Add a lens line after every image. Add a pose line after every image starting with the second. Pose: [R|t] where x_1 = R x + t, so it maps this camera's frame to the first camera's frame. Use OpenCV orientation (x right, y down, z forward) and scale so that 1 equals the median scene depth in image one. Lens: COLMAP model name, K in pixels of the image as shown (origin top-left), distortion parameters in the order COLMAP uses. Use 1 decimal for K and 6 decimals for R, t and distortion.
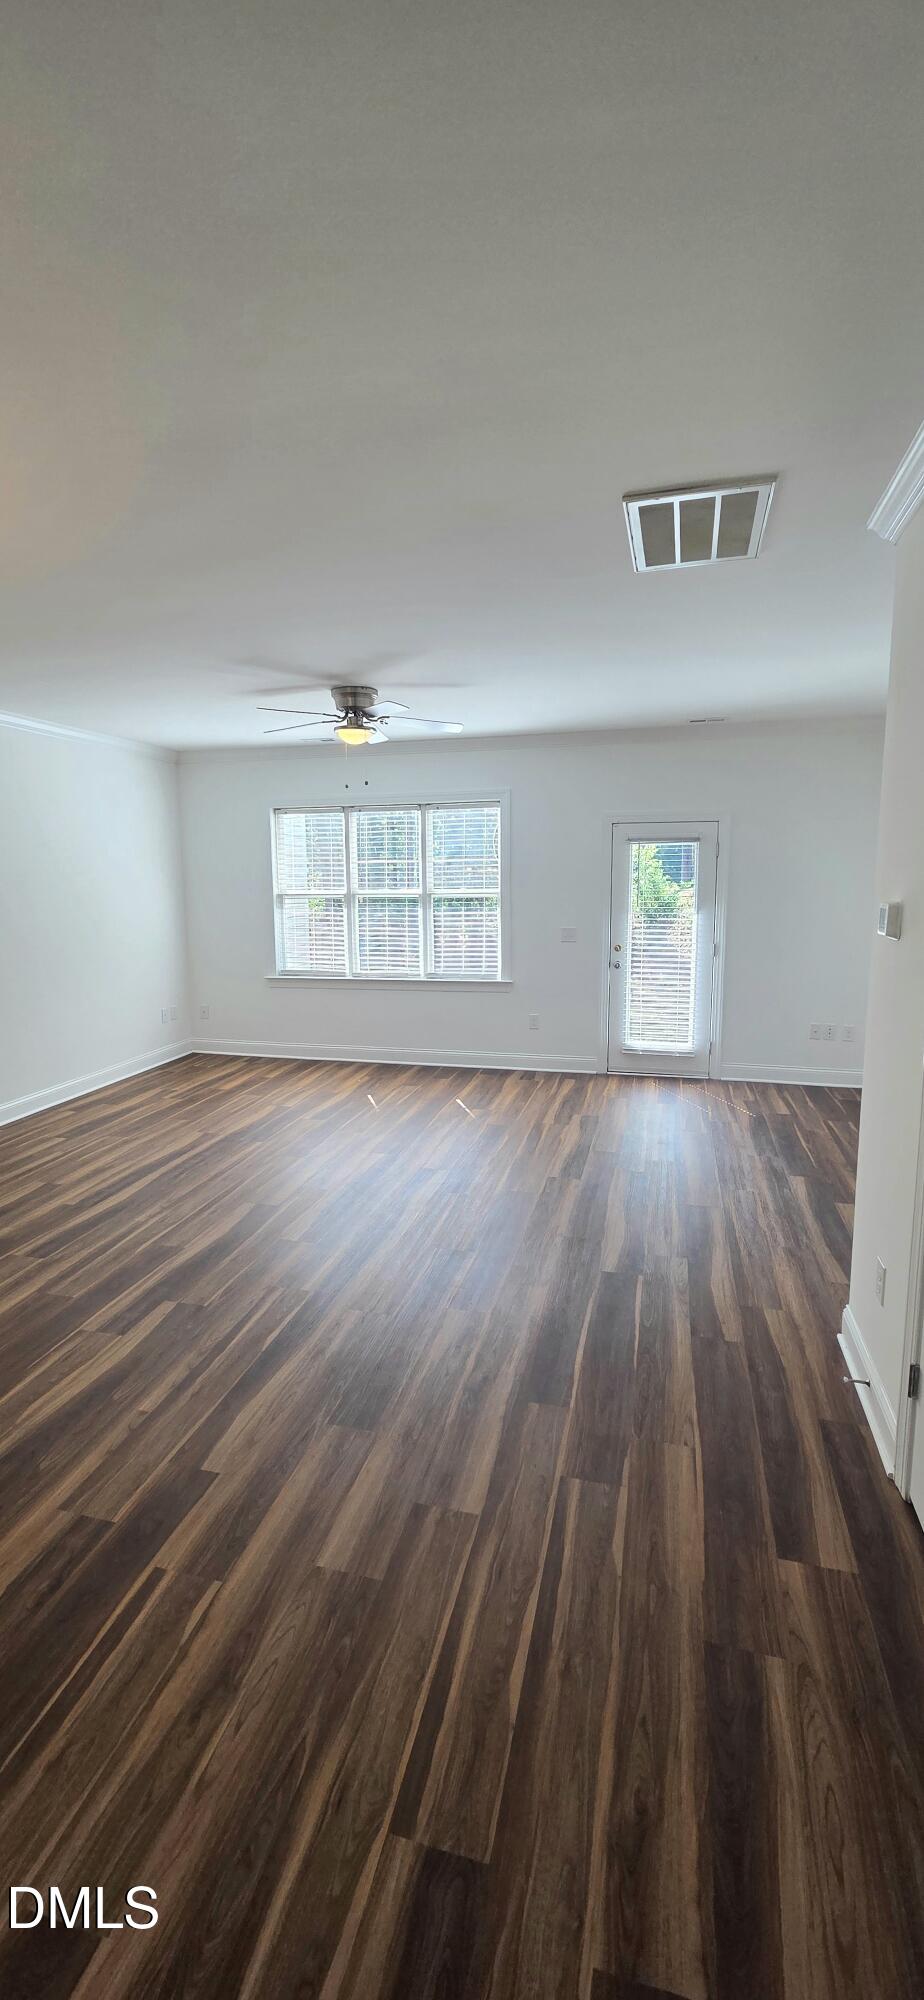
lens RADIAL K [[810.7, 0, 456.0], [0, 810.7, 971.5], [0, 0, 1]] dist [-0.000414, -0.000339]
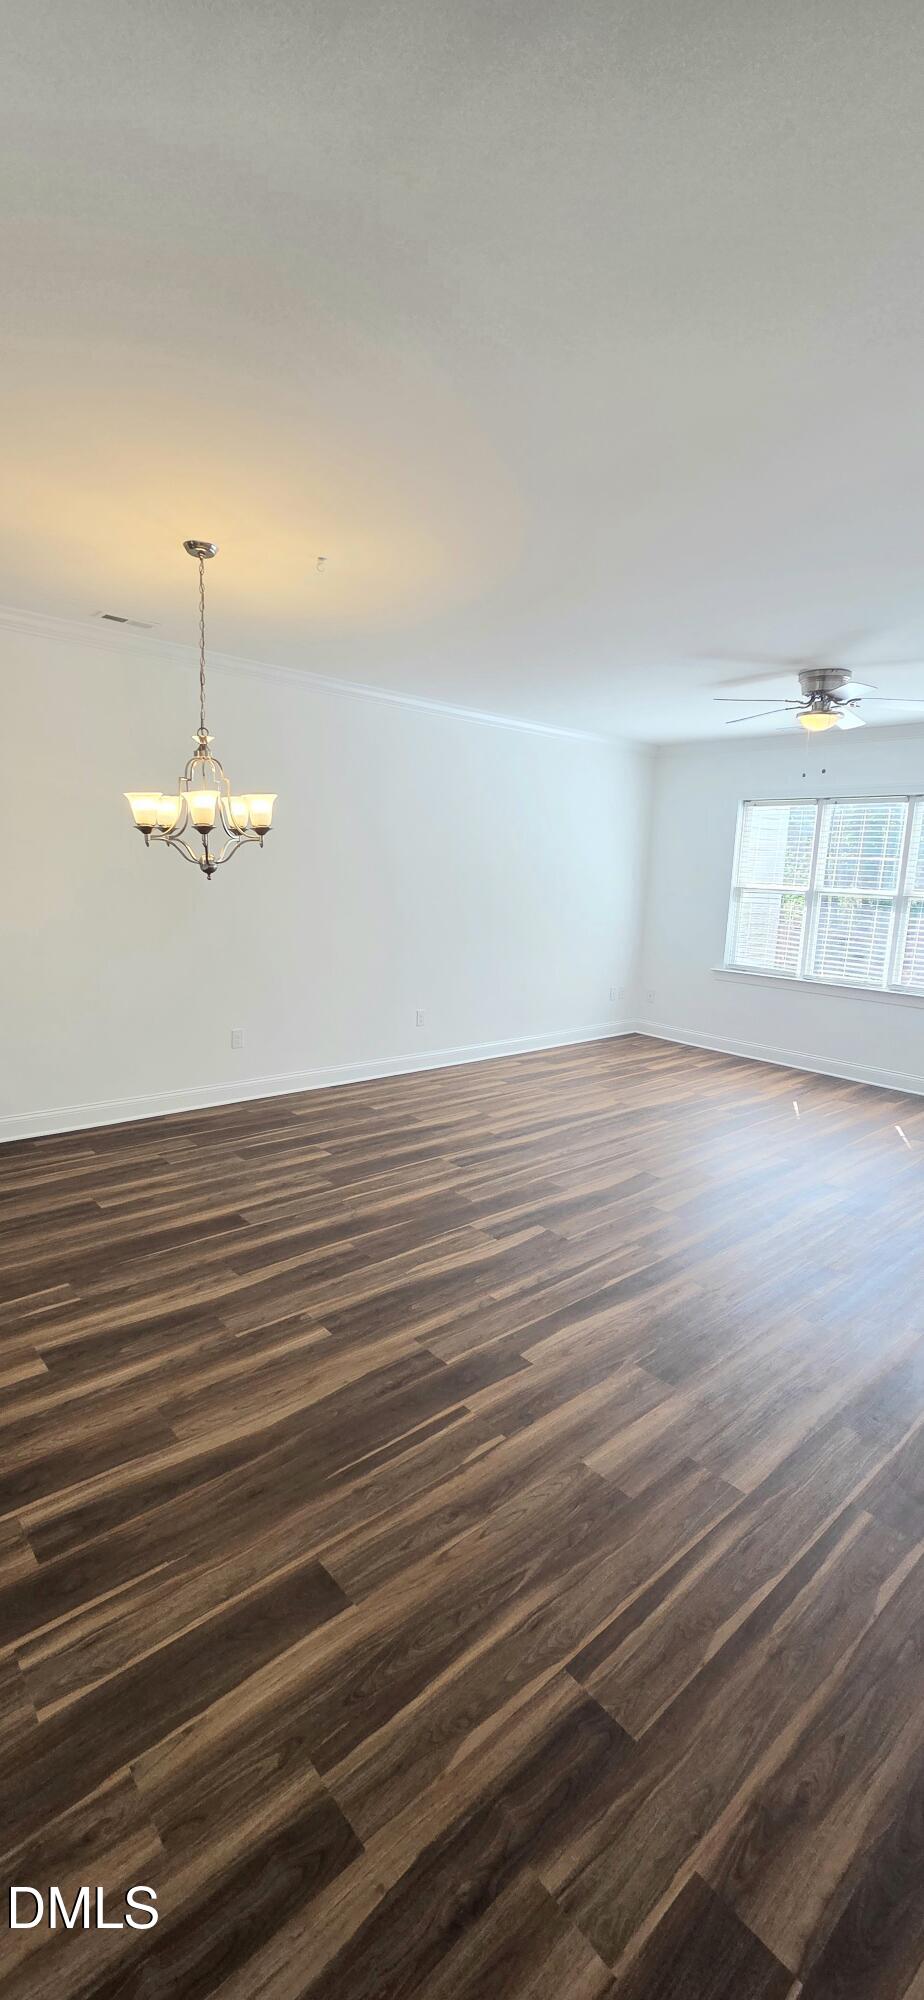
lens RADIAL K [[816.7, 0, 457.7], [0, 816.7, 978.2], [0, 0, 1]] dist [0.000967, -0.000113]
pose [[0.828401, 0.118798, -0.547392, 0.109855], [-0.112304, 0.992633, 0.045469, 0.014747], [0.548761, 0.023808, 0.835640, -0.030947]]
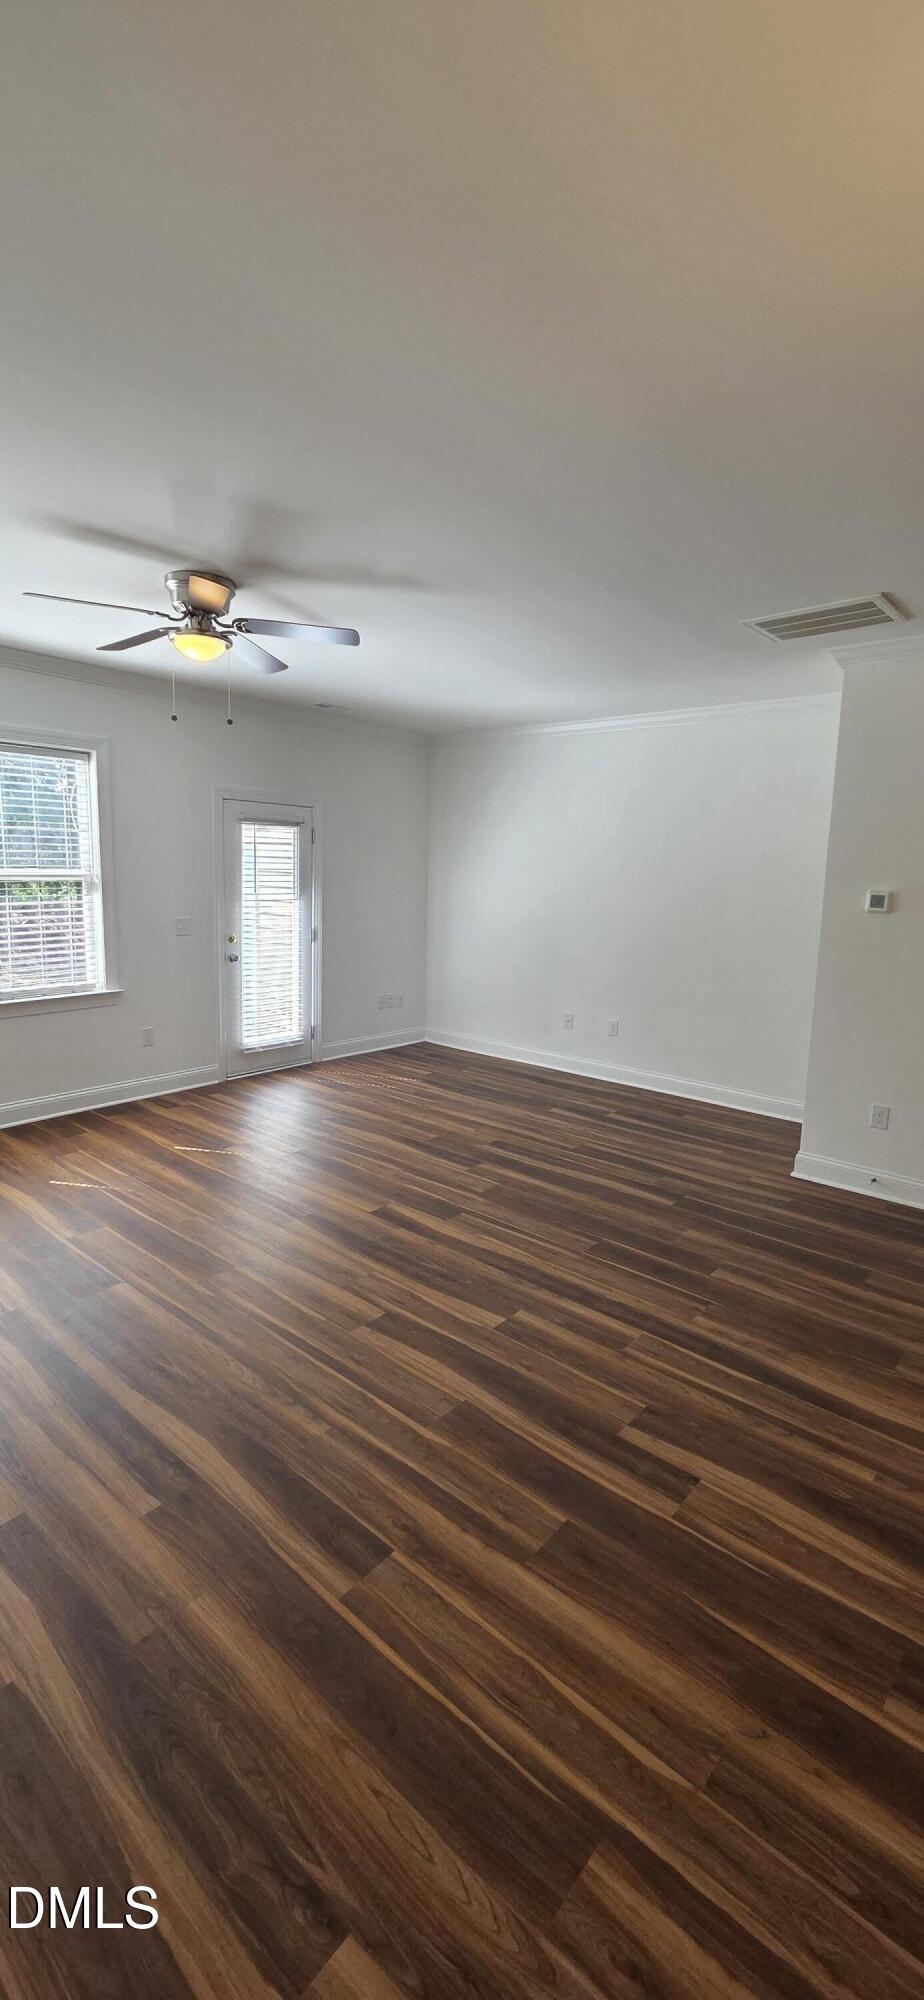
lens RADIAL K [[816.7, 0, 457.7], [0, 816.7, 978.2], [0, 0, 1]] dist [0.000967, -0.000113]
pose [[0.446789, -0.099802, 0.889055, -0.823512], [0.073367, 0.994498, 0.074769, -0.058180], [-0.891626, 0.031821, 0.451653, 0.615522]]
